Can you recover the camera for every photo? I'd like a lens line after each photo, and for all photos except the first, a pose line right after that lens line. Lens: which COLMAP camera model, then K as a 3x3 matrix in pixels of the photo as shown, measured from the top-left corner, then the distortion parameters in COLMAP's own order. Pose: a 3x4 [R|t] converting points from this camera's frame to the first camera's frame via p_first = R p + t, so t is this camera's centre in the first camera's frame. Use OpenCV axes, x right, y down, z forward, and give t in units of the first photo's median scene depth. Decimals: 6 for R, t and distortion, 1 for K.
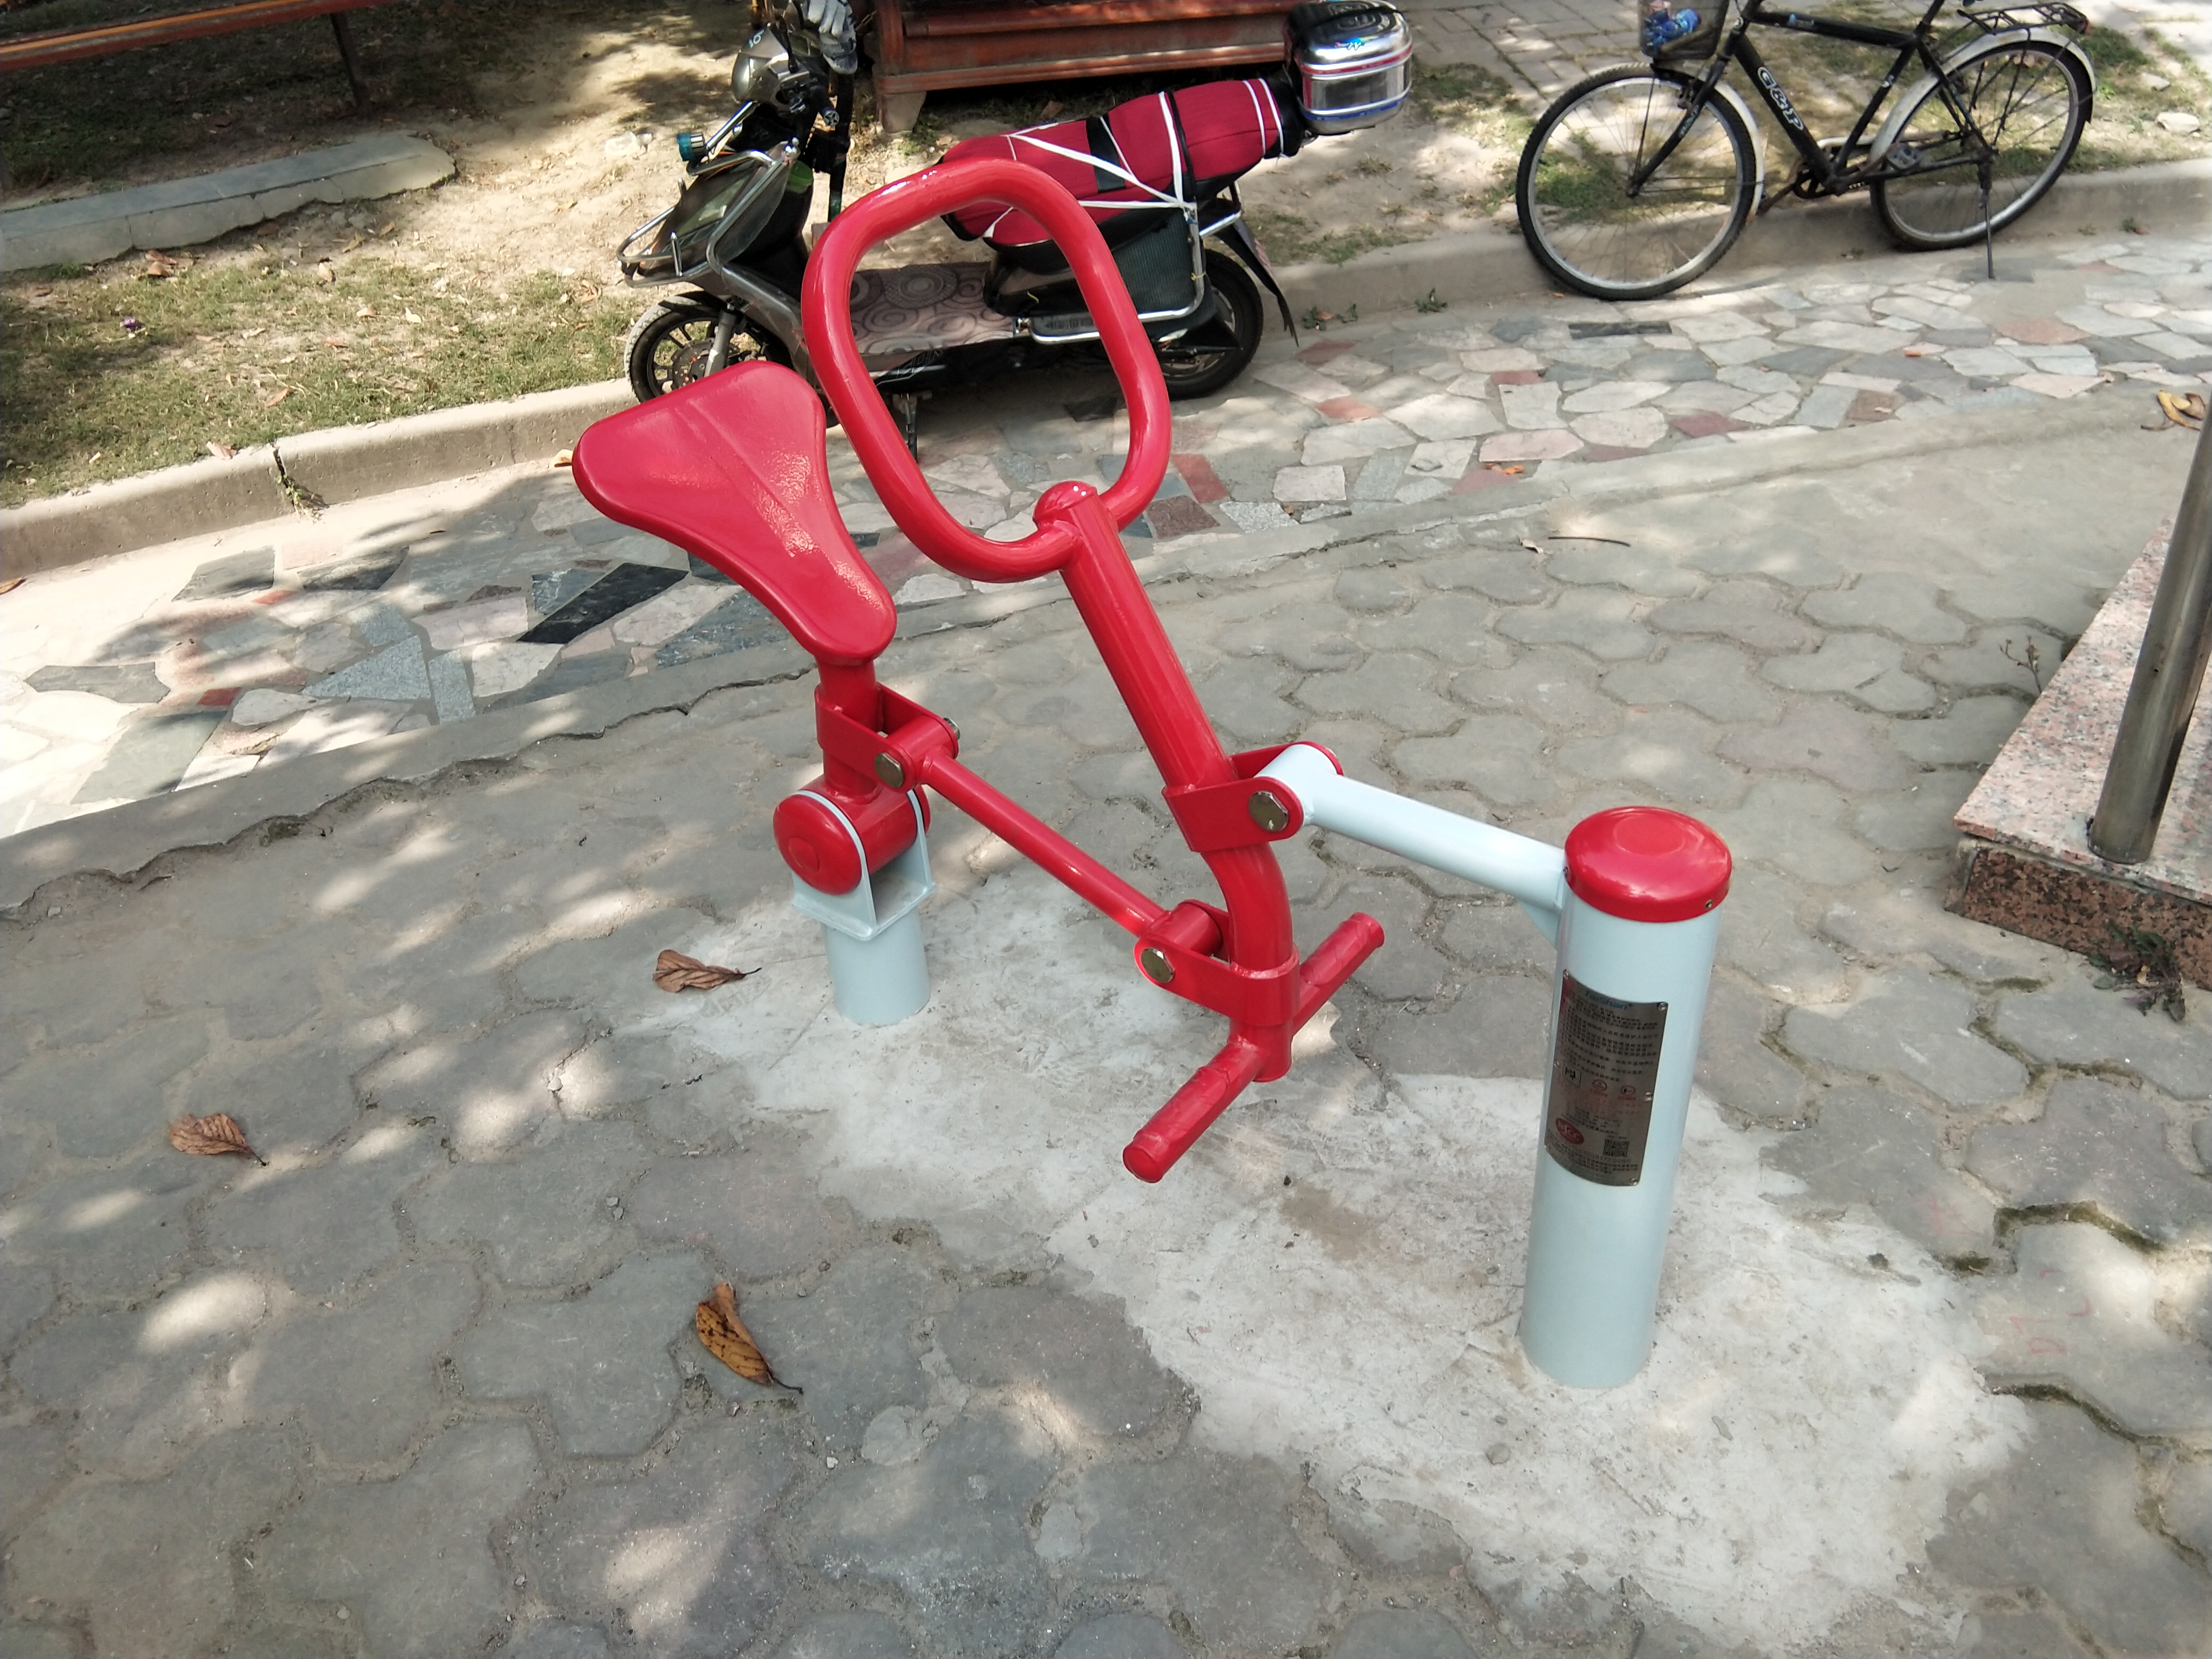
lens RADIAL K [[1726.6, 0, 1076.0], [0, 1726.6, 827.1], [0, 0, 1]] dist [0.071997, -0.110116]
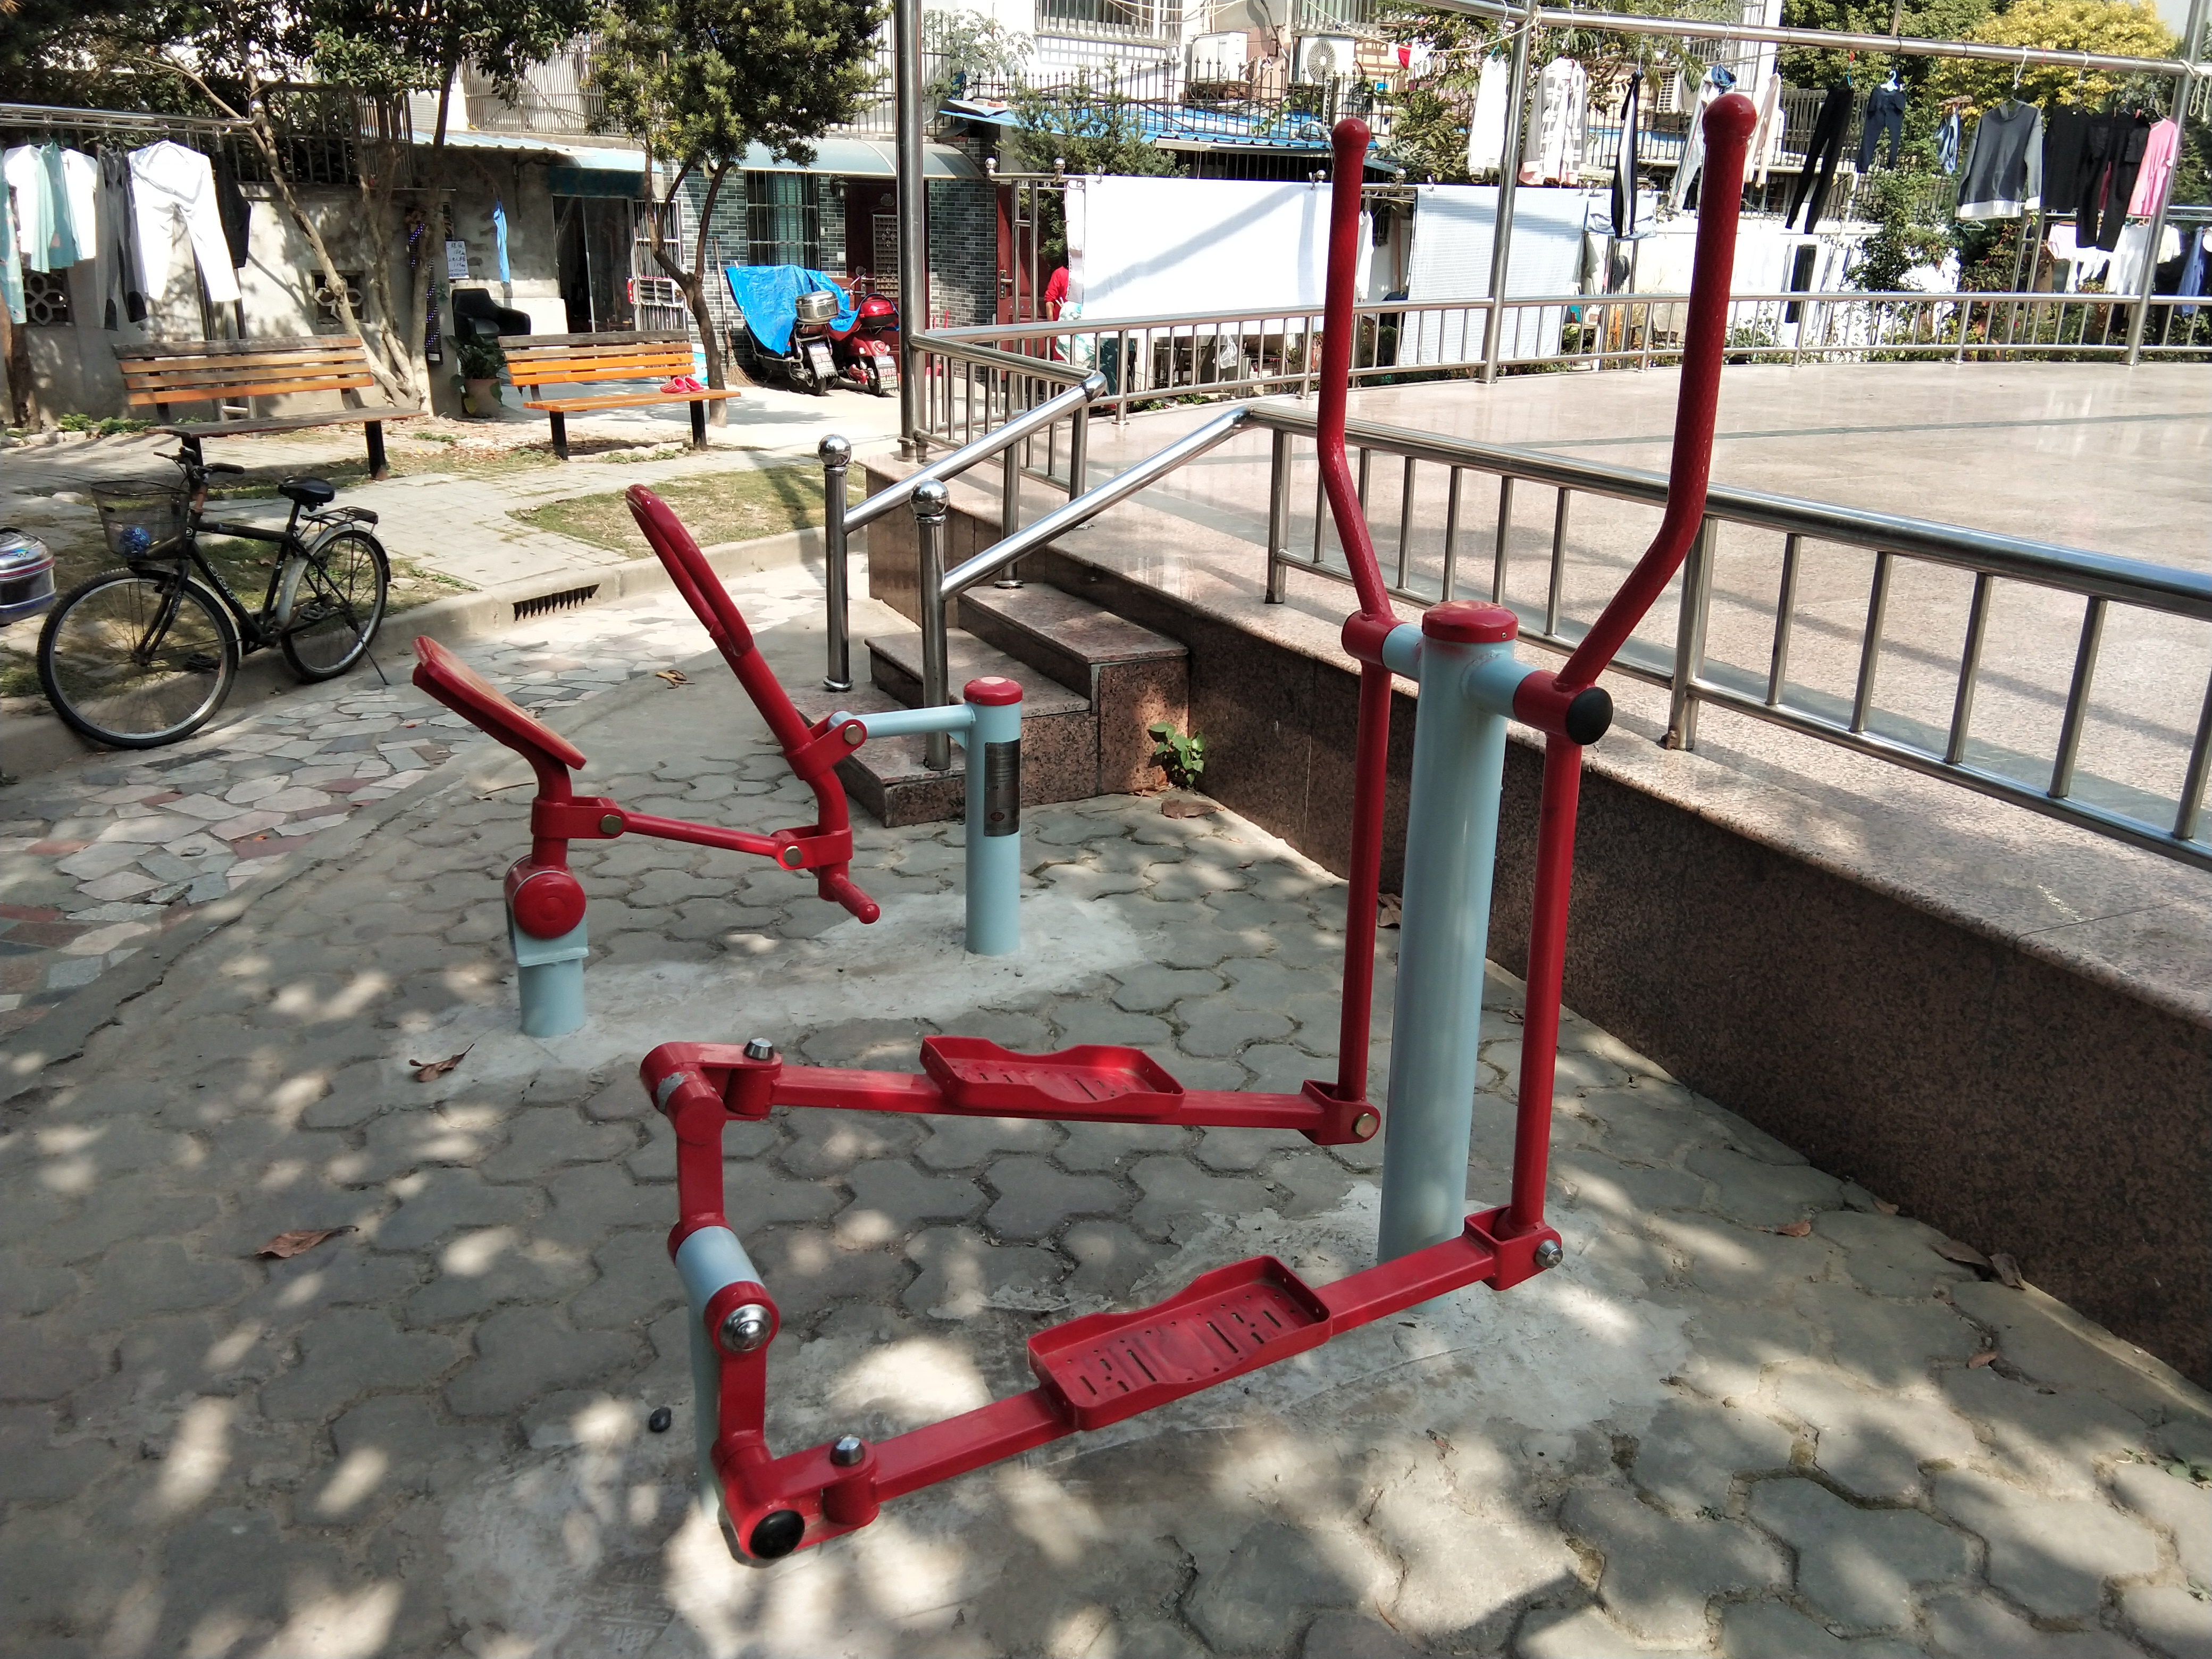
lens RADIAL K [[1726.6, 0, 1076.0], [0, 1726.6, 827.1], [0, 0, 1]] dist [0.071997, -0.110116]
pose [[0.443110, -0.223878, 0.868062, -0.504203], [0.475382, 0.879638, -0.015799, 0.078933], [-0.760043, 0.419662, 0.496204, -0.082771]]
